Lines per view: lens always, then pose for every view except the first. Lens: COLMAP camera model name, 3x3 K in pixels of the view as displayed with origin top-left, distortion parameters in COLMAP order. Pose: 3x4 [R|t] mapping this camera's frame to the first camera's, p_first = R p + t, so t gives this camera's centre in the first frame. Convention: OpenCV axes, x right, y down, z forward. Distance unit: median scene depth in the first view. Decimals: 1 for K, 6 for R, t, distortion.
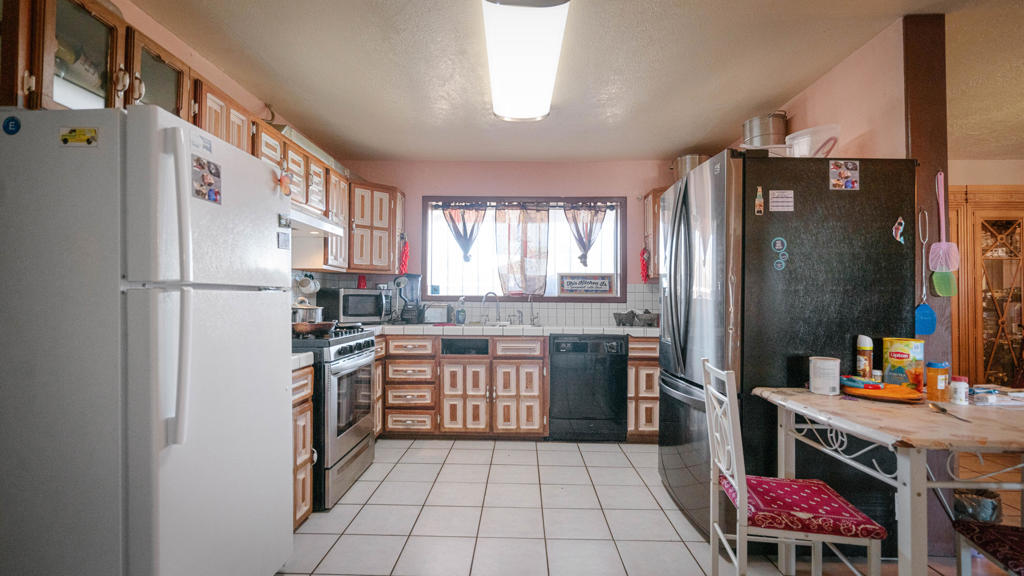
lens RADIAL K [[470.6, 0, 510.4], [0, 470.6, 294.0], [0, 0, 1]] dist [-0.004829, 0.001901]
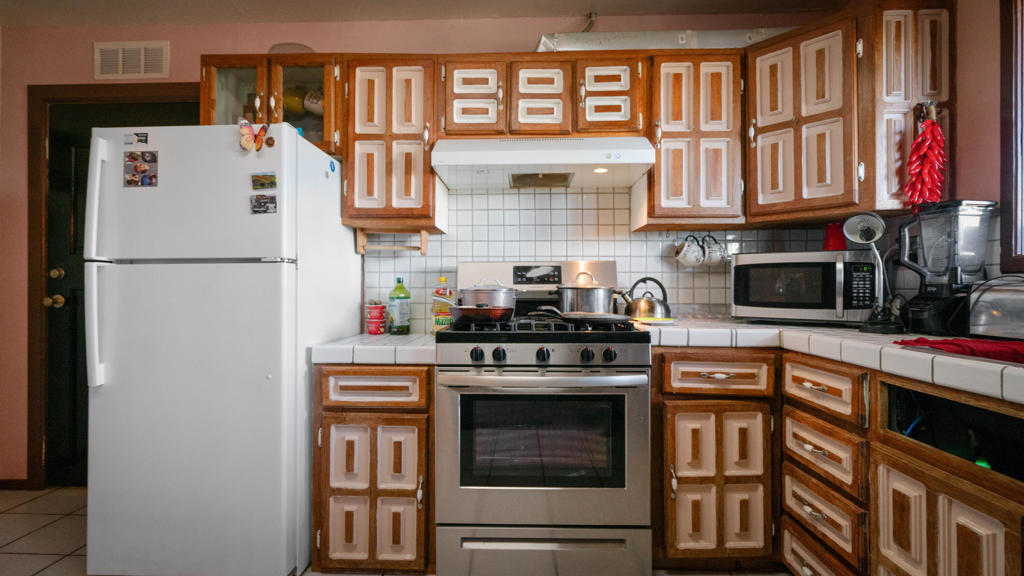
lens RADIAL K [[470.6, 0, 504.2], [0, 470.6, 284.3], [0, 0, 1]] dist [-0.004829, 0.001901]
pose [[-0.010067, -0.012436, -0.999872, 0.192934], [0.014143, 0.999821, -0.012578, 0.026354], [0.999849, -0.014268, -0.009889, 0.746326]]
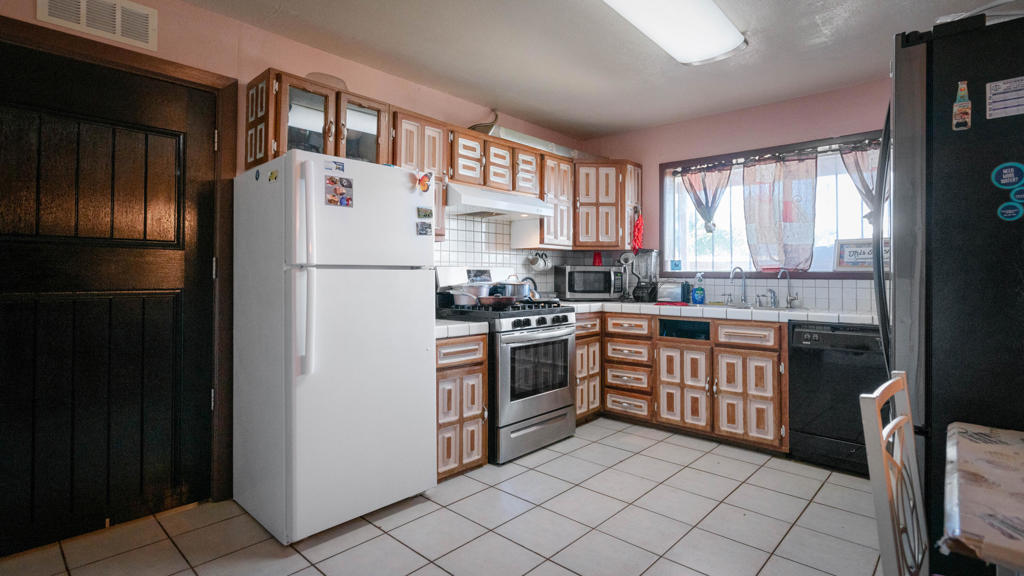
lens RADIAL K [[500.0, 0, 510.7], [0, 500.0, 268.9], [0, 0, 1]] dist [-0.008143, 0.003430]
pose [[0.748194, -0.012997, -0.663353, 0.286064], [0.010438, 0.999915, -0.007818, 0.002577], [0.663398, -0.001075, 0.748266, 0.087231]]
